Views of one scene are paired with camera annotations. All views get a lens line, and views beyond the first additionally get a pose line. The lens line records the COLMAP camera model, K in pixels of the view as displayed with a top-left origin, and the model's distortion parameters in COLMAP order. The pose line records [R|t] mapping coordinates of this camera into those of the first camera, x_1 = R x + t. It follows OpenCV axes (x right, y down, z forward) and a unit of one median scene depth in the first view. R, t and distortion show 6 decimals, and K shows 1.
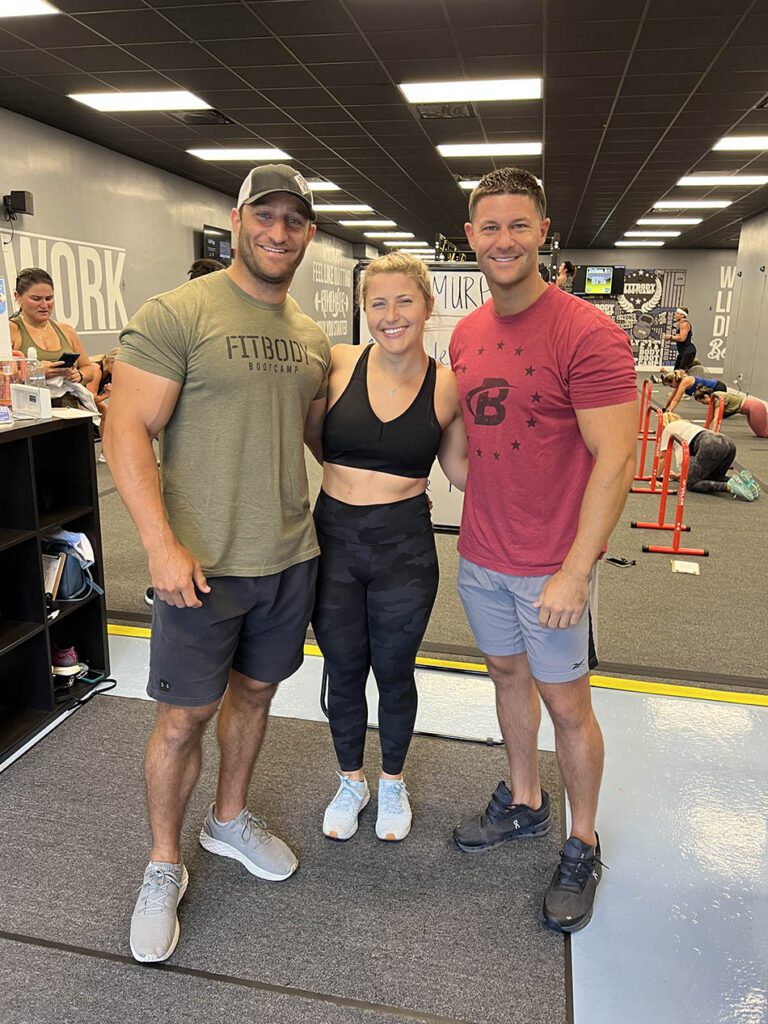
lens RADIAL K [[759.2, 0, 386.8], [0, 759.2, 505.5], [0, 0, 1]] dist [0.039704, -0.041511]
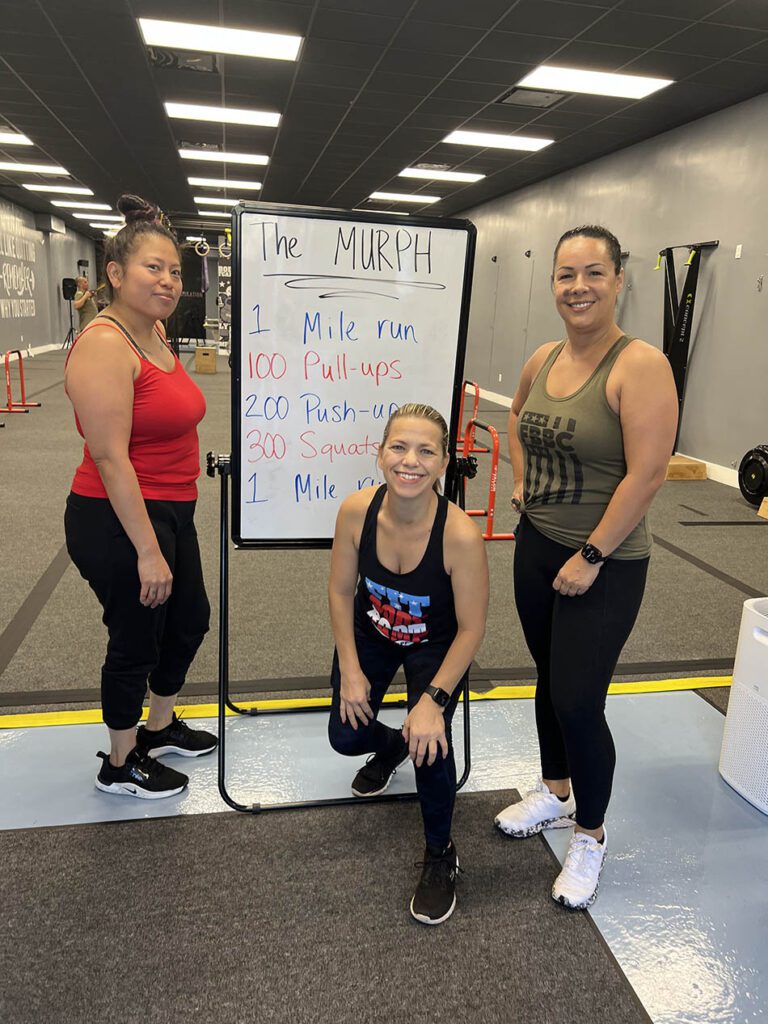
lens RADIAL K [[759.2, 0, 386.8], [0, 759.2, 505.5], [0, 0, 1]] dist [0.039704, -0.041511]
pose [[0.923105, -0.072058, 0.377735, -0.047783], [0.067027, 0.997400, 0.026466, -0.007016], [-0.378660, 0.000887, 0.925535, 0.056516]]
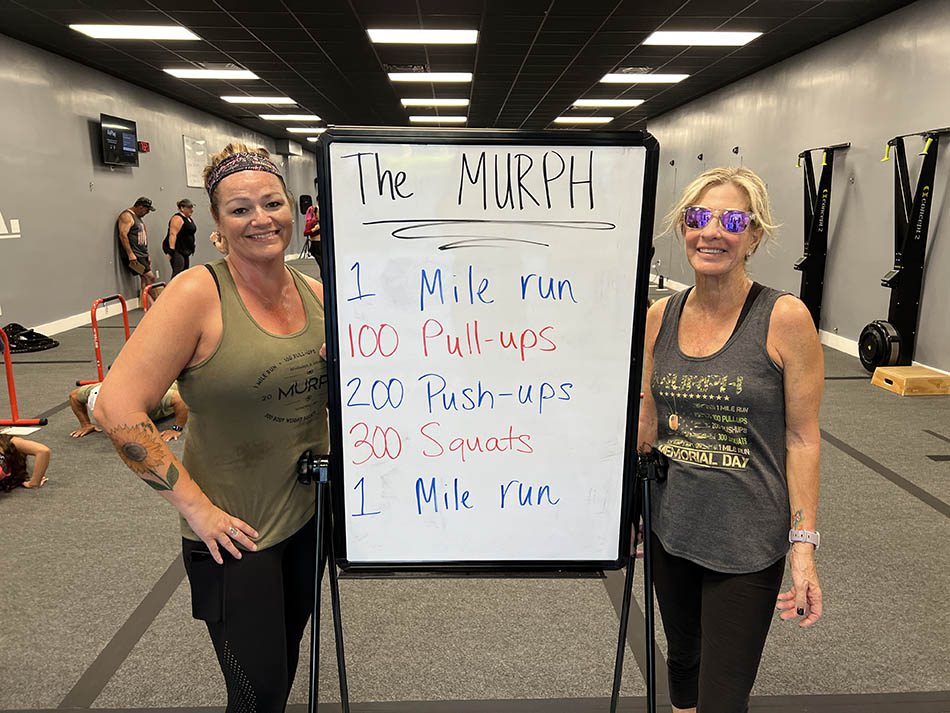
lens RADIAL K [[704.3, 0, 481.7], [0, 704.3, 359.4], [0, 0, 1]] dist [0.039704, -0.041511]
pose [[0.972727, -0.065442, 0.222528, -0.011935], [0.073027, 0.996990, -0.026024, -0.029720], [-0.220155, 0.041565, 0.974579, 0.109489]]
